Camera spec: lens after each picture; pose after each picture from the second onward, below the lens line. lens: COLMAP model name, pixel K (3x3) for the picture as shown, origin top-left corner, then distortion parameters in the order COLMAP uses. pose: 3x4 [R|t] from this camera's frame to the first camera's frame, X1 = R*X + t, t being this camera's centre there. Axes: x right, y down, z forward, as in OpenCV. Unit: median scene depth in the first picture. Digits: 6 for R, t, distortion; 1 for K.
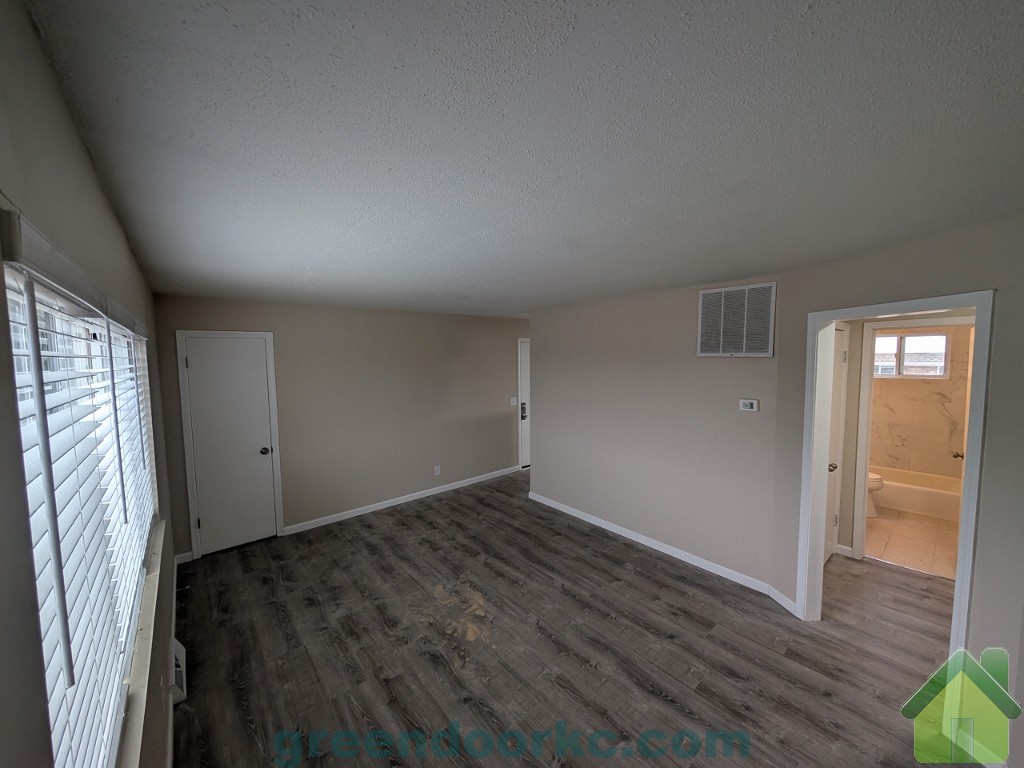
lens RADIAL K [[383.0, 0, 505.7], [0, 383.0, 380.4], [0, 0, 1]] dist [0.001452, 0.000272]
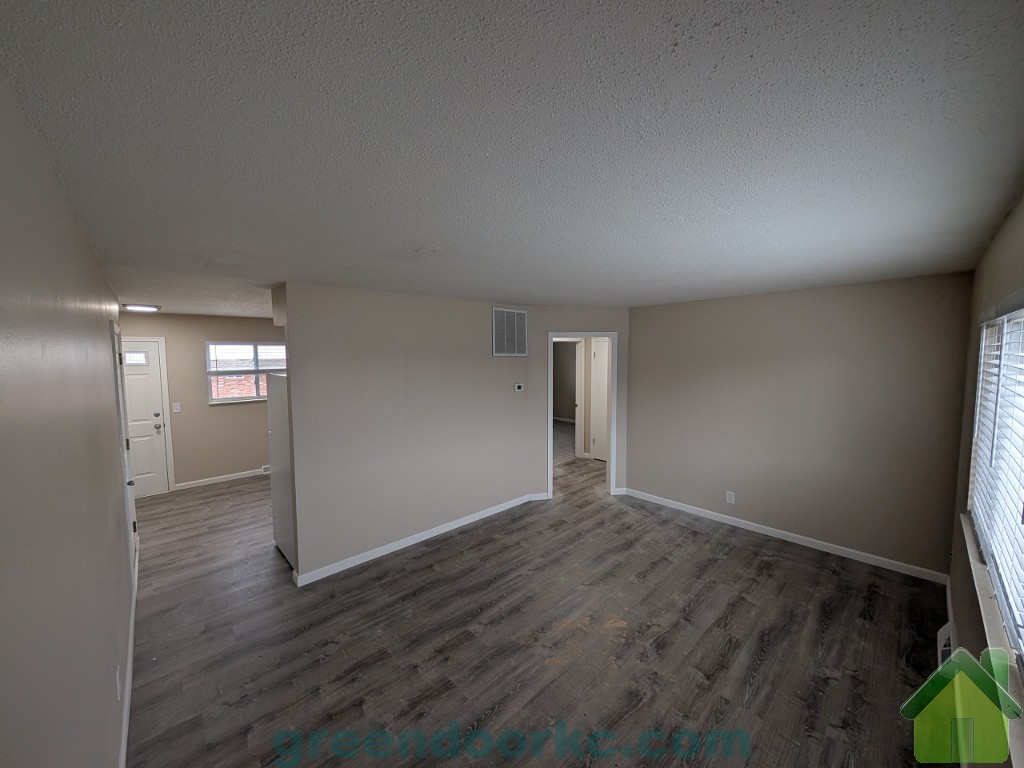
lens RADIAL K [[383.0, 0, 505.0], [0, 383.0, 382.6], [0, 0, 1]] dist [0.001452, 0.000272]
pose [[-0.039232, -0.060751, 0.997382, -0.929487], [0.075259, 0.995135, 0.063575, -0.058724], [-0.996392, 0.077556, -0.034469, 1.129238]]
